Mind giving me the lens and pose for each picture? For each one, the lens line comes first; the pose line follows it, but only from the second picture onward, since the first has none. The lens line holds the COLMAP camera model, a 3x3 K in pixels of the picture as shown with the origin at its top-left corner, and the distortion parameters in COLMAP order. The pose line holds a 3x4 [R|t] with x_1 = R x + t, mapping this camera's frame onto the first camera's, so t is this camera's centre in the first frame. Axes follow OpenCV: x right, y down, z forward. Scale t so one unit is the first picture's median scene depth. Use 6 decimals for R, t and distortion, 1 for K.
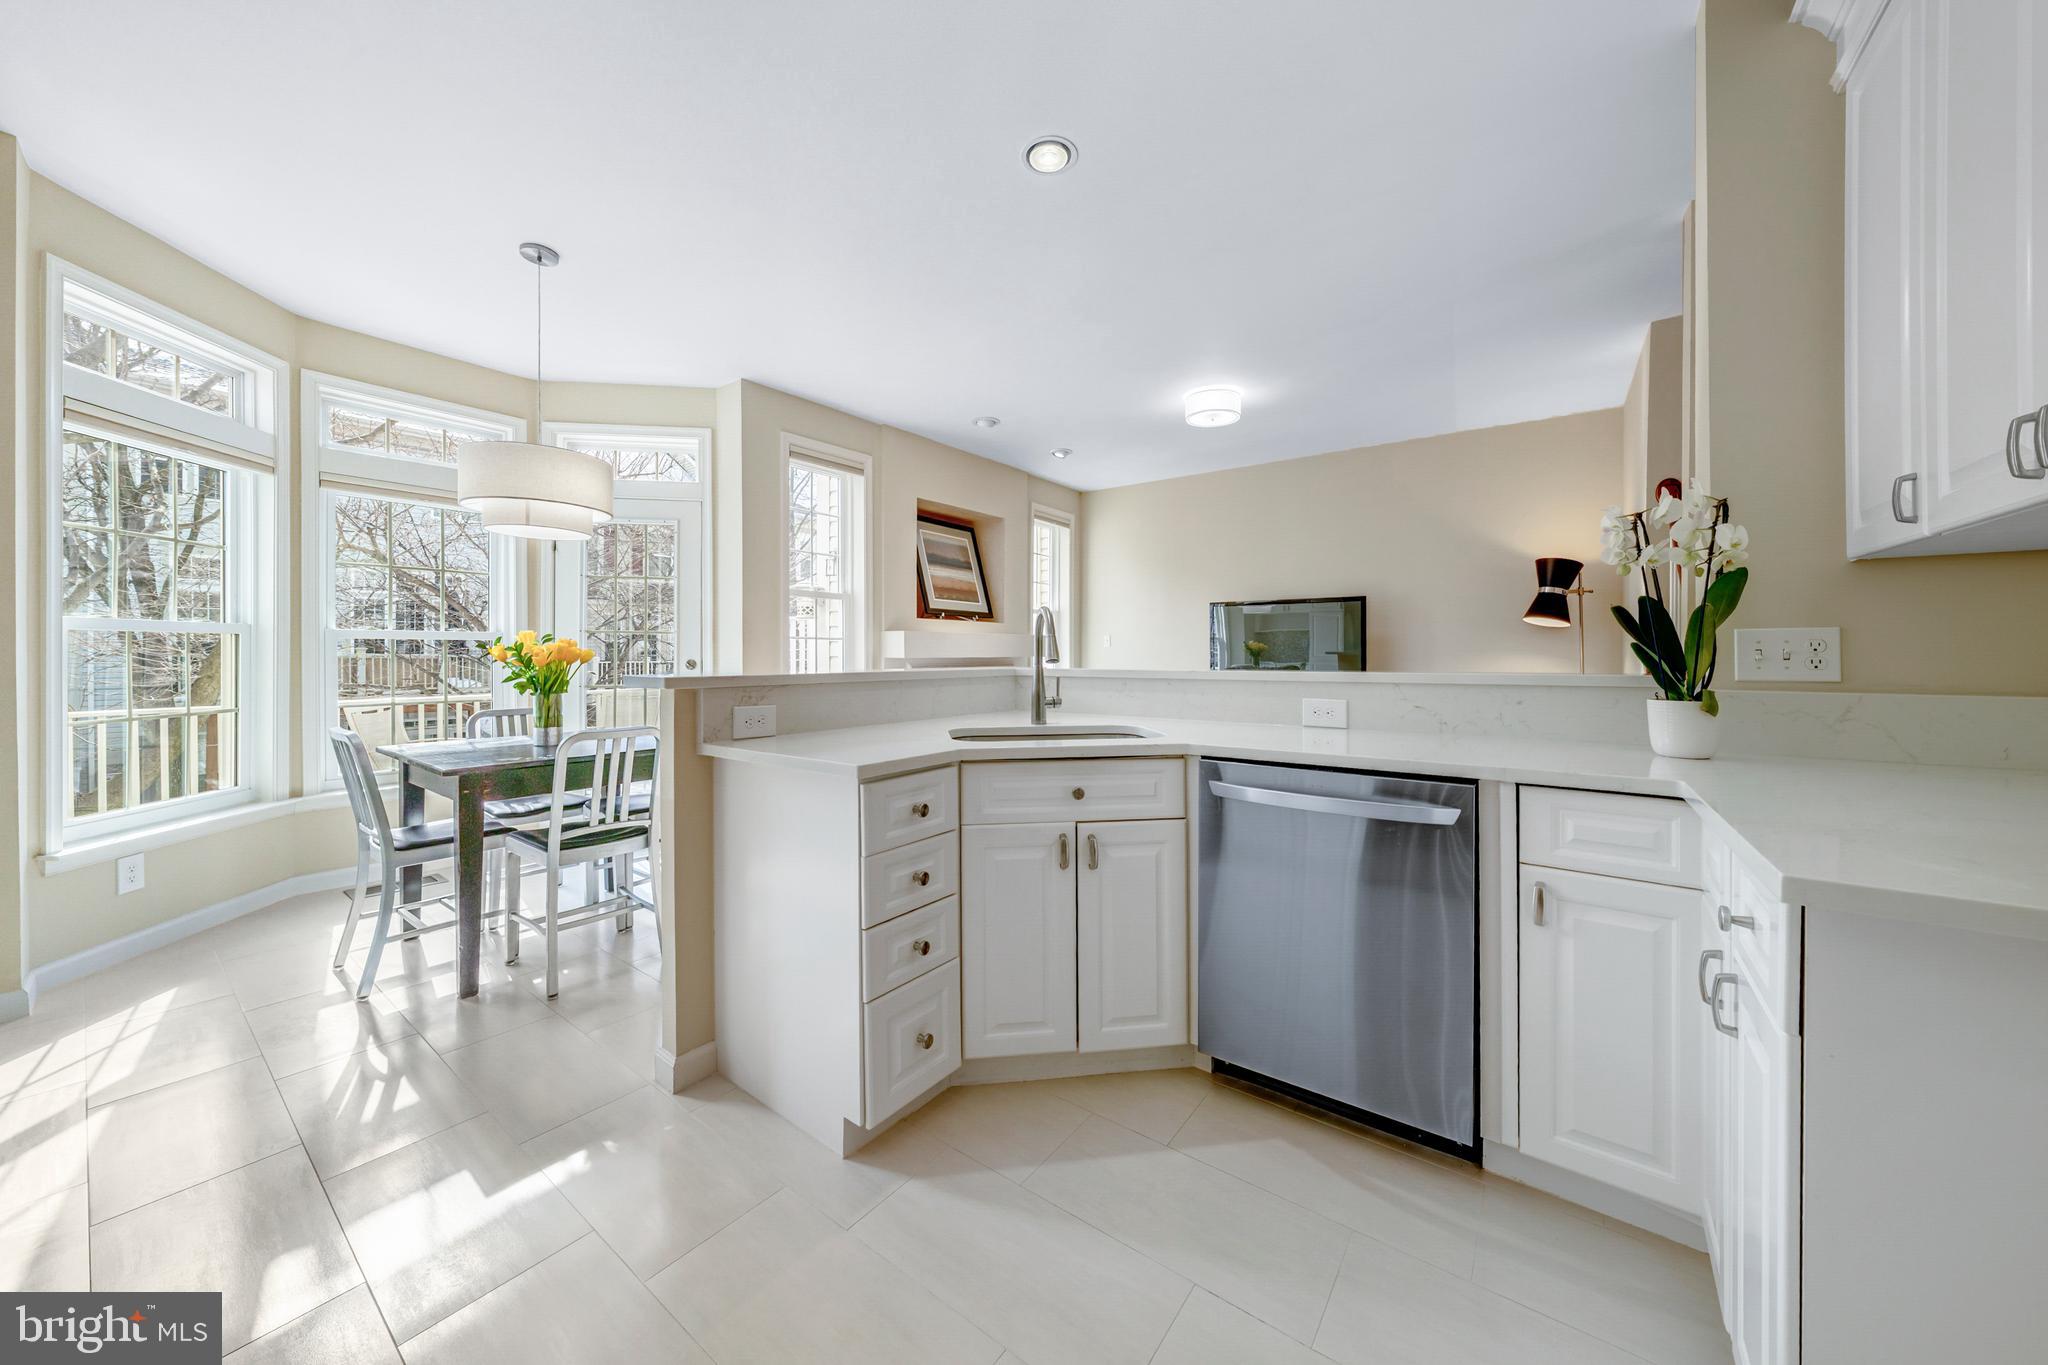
lens RADIAL K [[698.2, 0, 1018.1], [0, 698.2, 659.3], [0, 0, 1]] dist [0.000508, 0.000358]
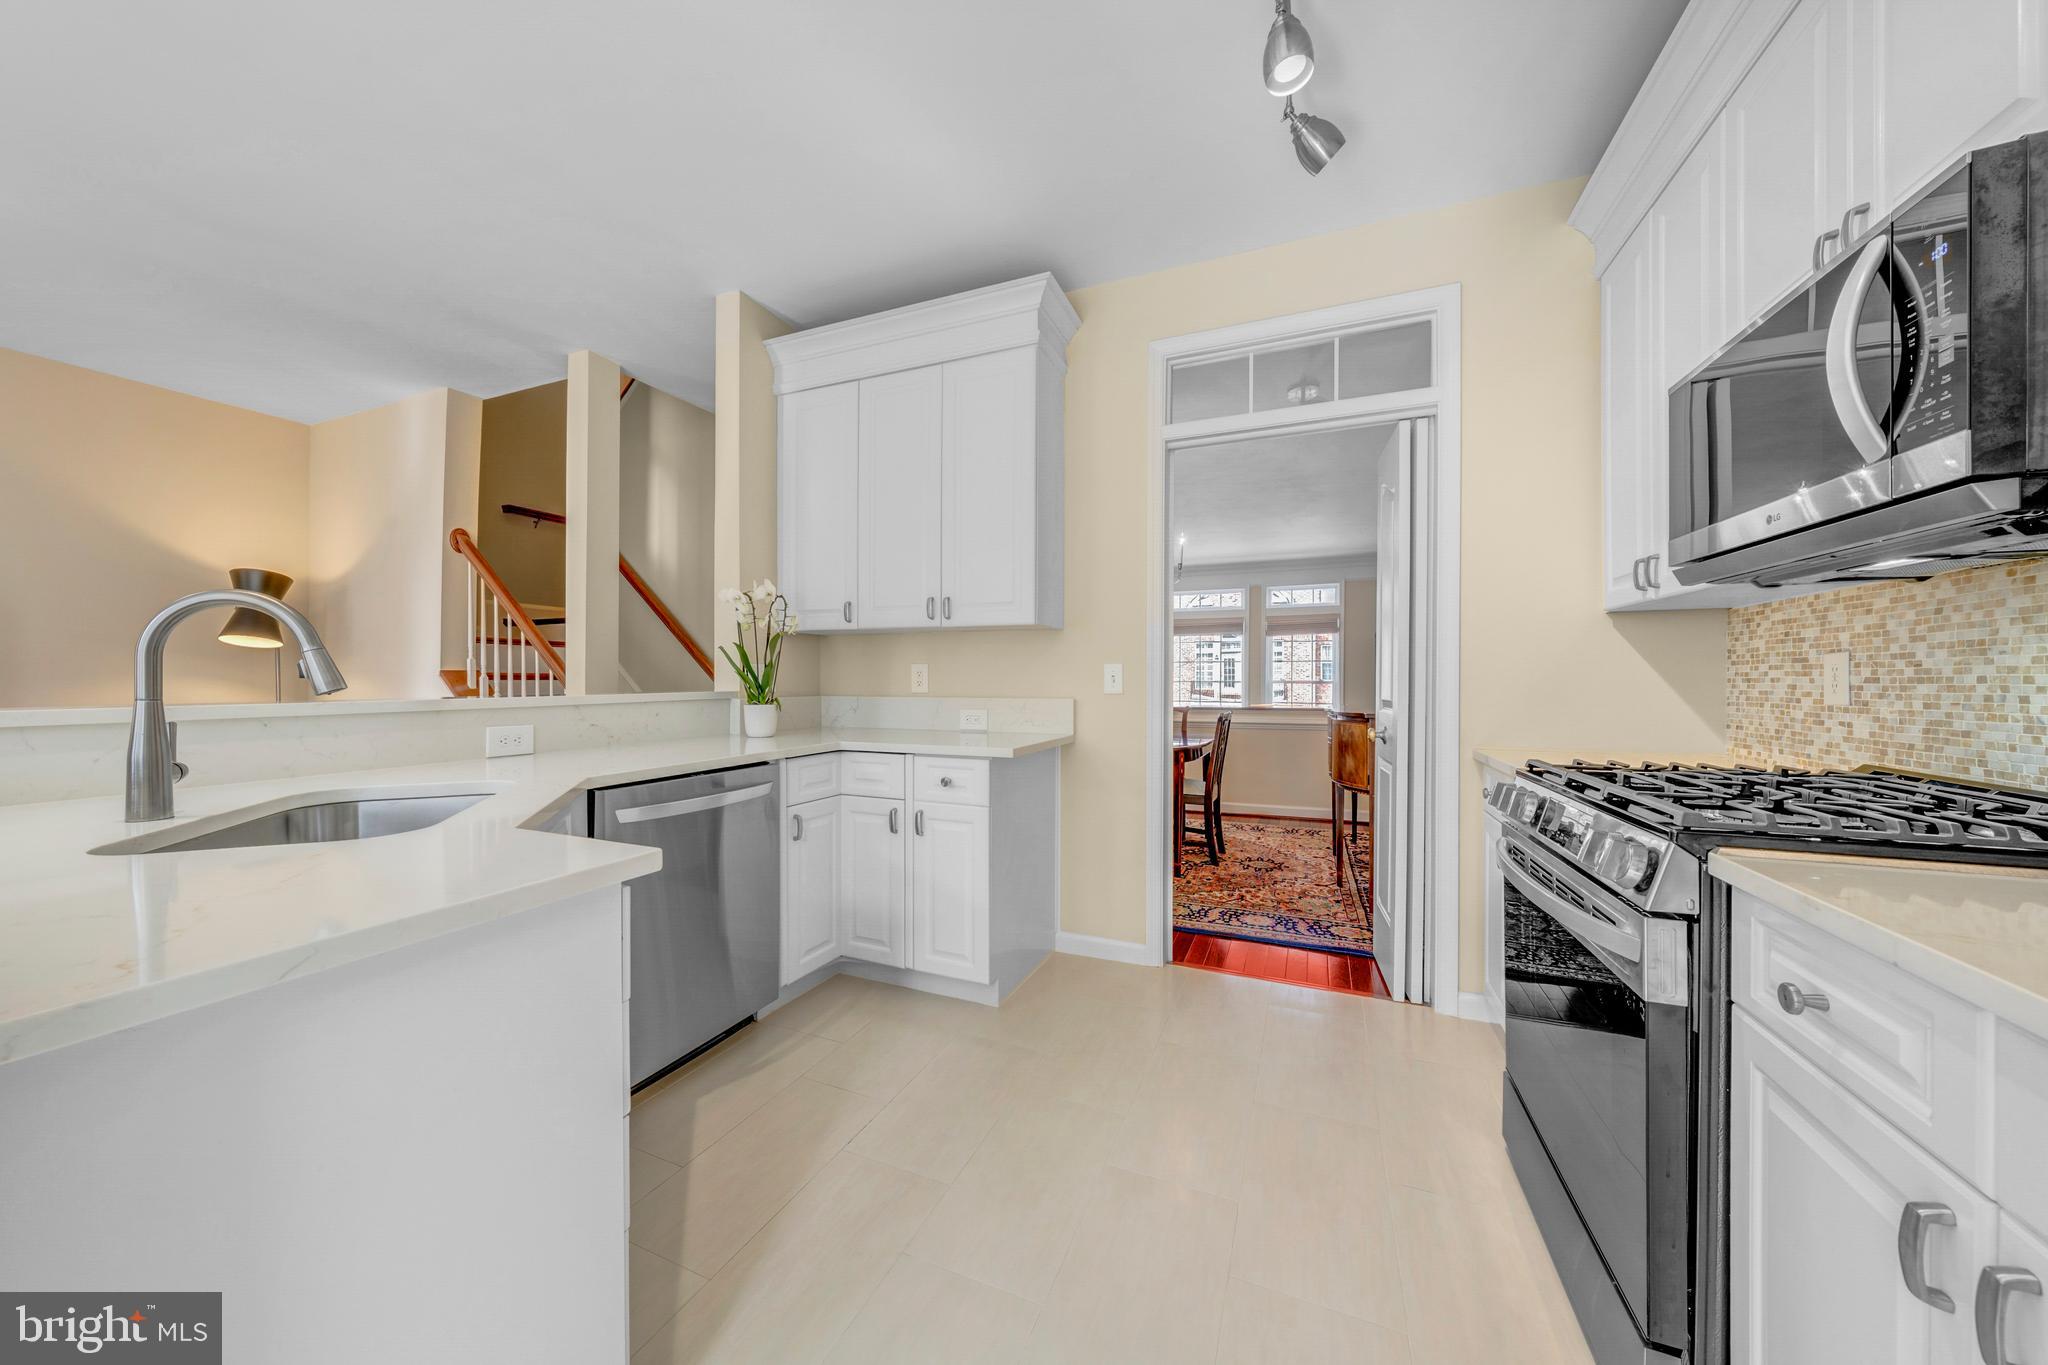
lens RADIAL K [[698.2, 0, 1016.4], [0, 698.2, 677.6], [0, 0, 1]] dist [0.000508, 0.000358]
pose [[-0.243118, -0.000952, 0.969996, -0.871095], [0.005175, 0.999984, 0.002278, -0.008183], [-0.969983, 0.005574, -0.243109, 0.779528]]
